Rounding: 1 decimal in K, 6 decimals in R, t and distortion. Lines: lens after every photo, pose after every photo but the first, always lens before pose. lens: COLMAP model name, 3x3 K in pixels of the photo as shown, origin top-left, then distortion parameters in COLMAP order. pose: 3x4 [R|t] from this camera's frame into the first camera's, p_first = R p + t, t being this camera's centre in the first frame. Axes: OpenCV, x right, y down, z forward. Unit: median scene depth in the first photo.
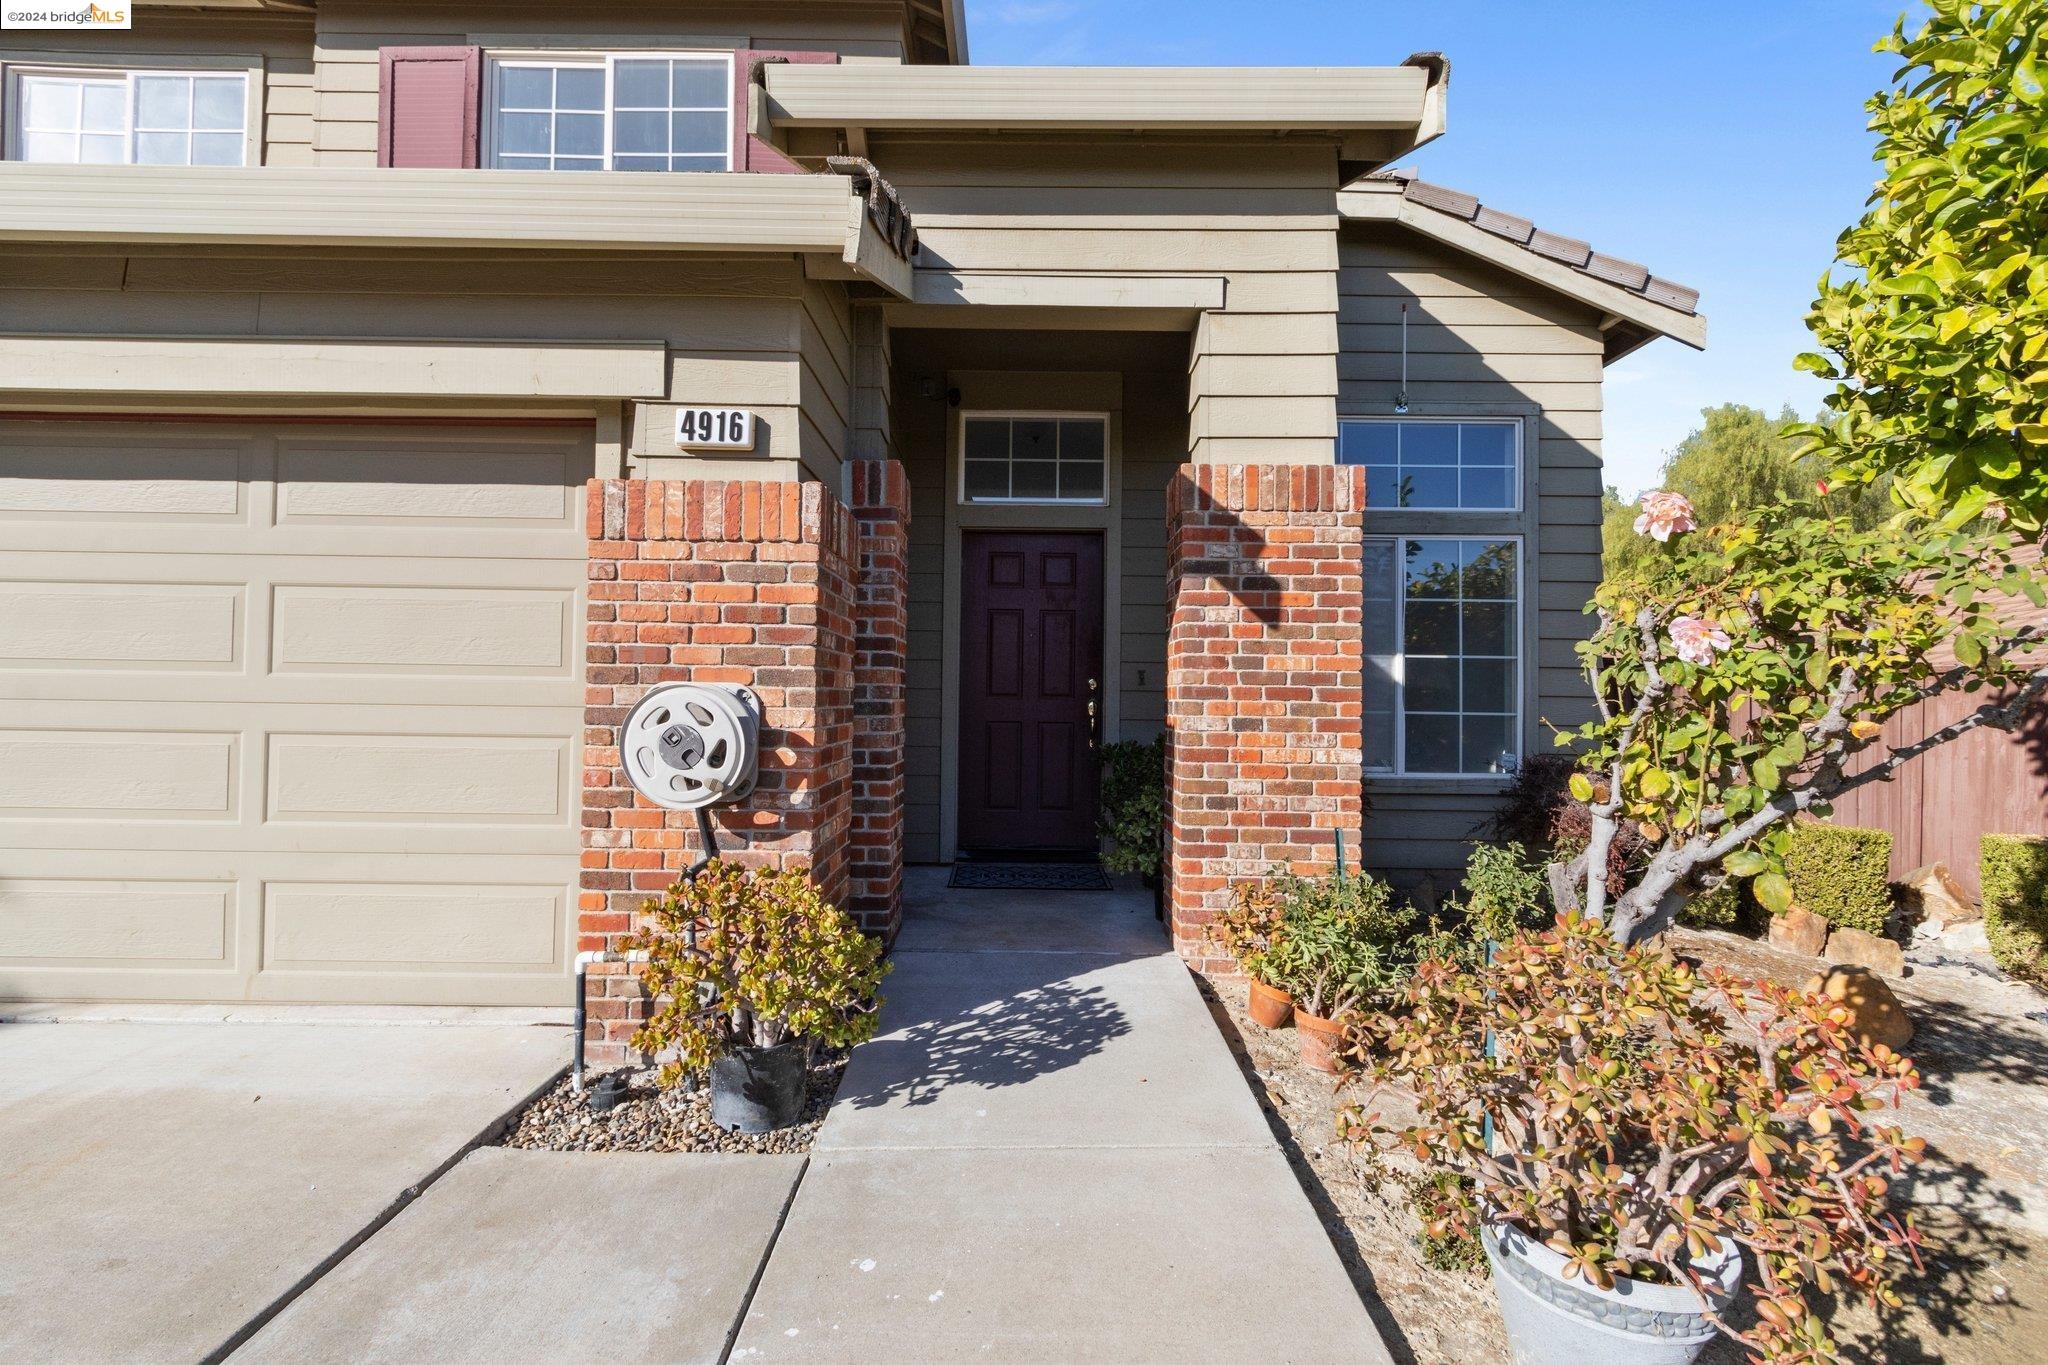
lens RADIAL K [[952.5, 0, 1008.4], [0, 952.5, 674.9], [0, 0, 1]] dist [0.006939, -0.000193]
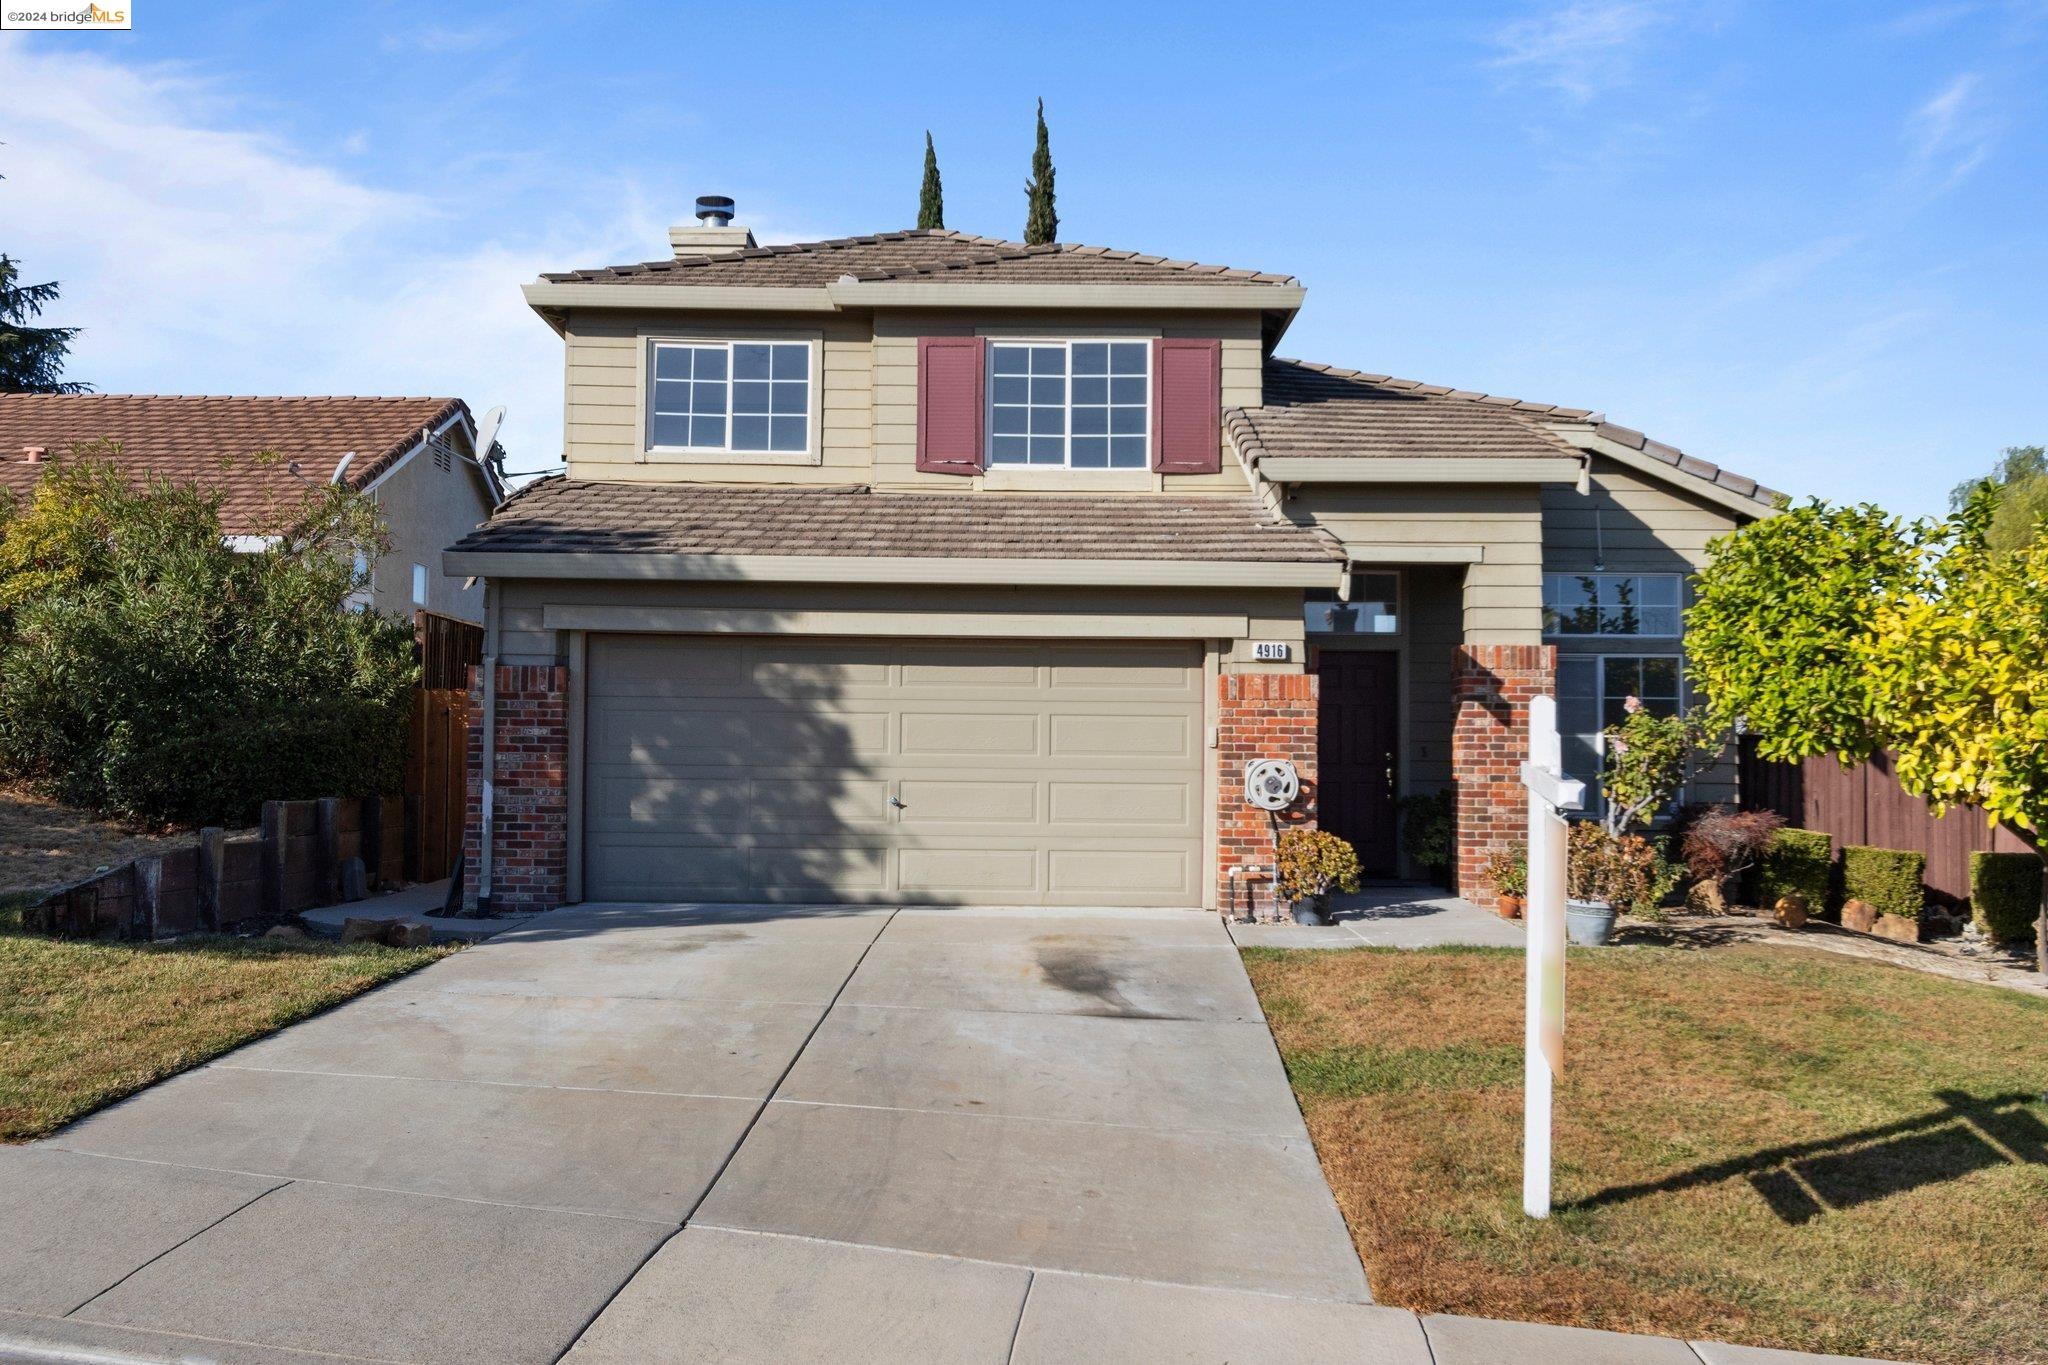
lens RADIAL K [[2035.5, 0, 1024.0], [0, 2035.5, 682.5], [0, 0, 1]] dist [0.114855, -0.005996]
pose [[0.999690, -0.004759, 0.024445, -0.823800], [0.005250, 0.999785, -0.020078, -0.065560], [-0.024344, 0.020200, 0.999500, -3.190482]]
